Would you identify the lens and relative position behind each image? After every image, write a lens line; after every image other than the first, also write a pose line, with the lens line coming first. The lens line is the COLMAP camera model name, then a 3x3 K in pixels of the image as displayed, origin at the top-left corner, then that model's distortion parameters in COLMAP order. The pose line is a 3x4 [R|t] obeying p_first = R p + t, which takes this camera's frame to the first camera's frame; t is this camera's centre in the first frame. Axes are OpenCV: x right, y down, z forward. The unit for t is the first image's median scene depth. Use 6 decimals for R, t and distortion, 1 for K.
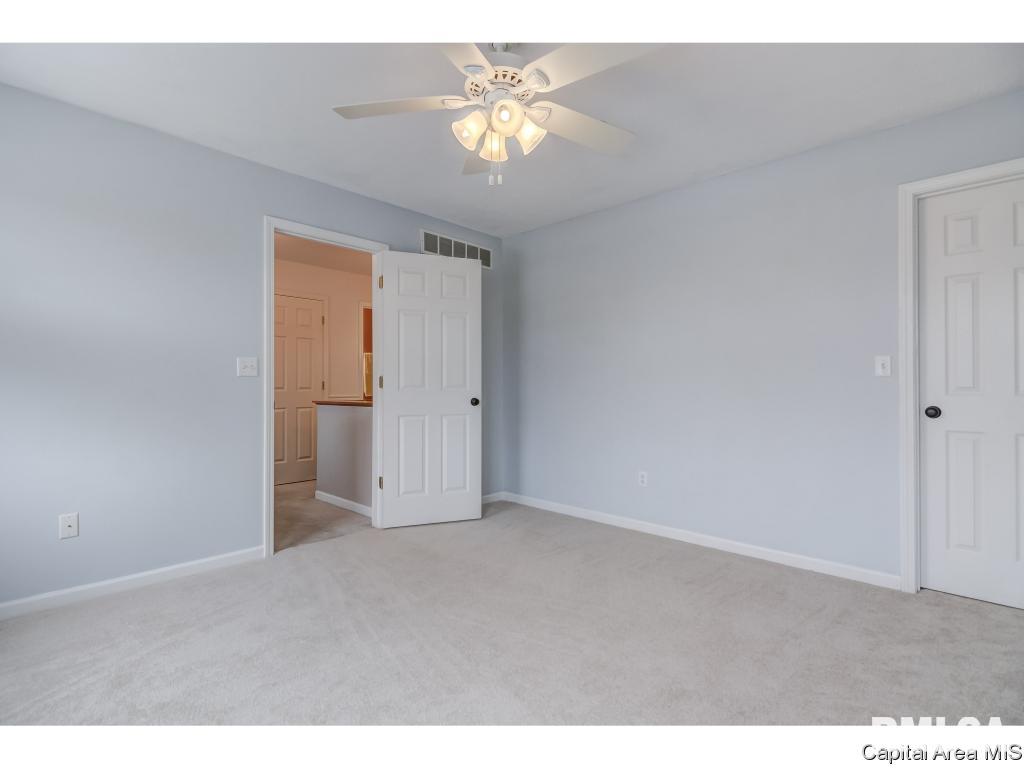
lens RADIAL K [[492.2, 0, 506.6], [0, 492.2, 382.4], [0, 0, 1]] dist [0.003607, 0.000459]
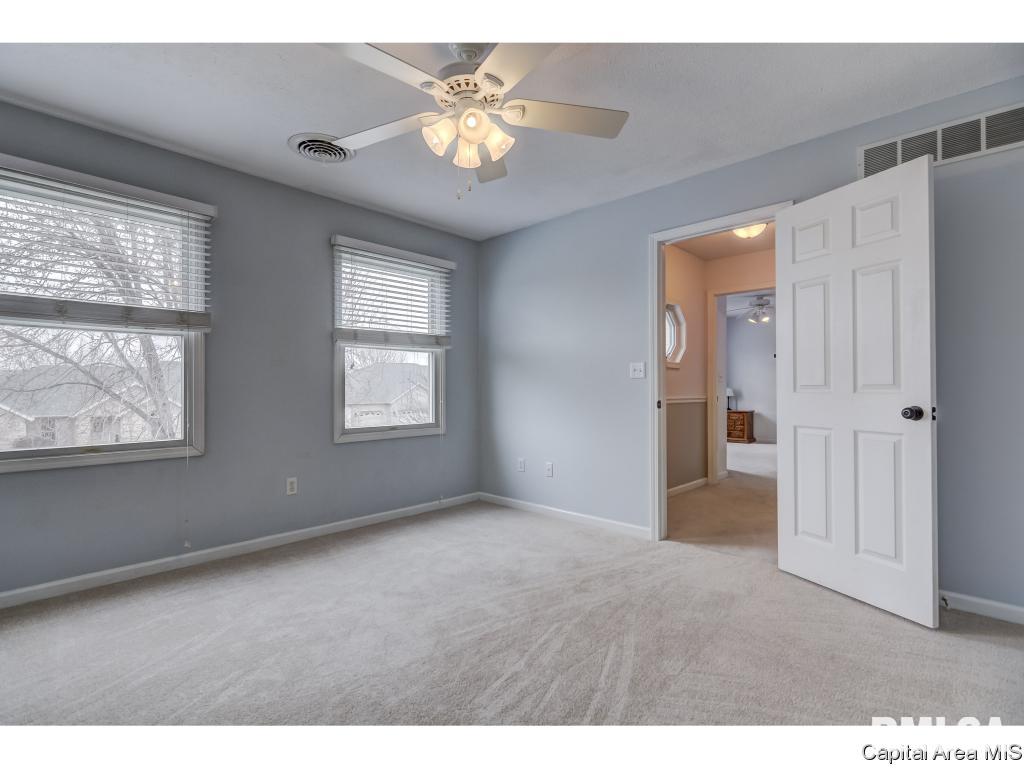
lens RADIAL K [[492.2, 0, 506.6], [0, 492.2, 382.4], [0, 0, 1]] dist [0.003607, 0.000459]
pose [[-0.011292, -0.012936, -0.999853, 0.590413], [0.009232, 0.999872, -0.013040, 0.008394], [0.999894, -0.009378, -0.011171, 0.635287]]
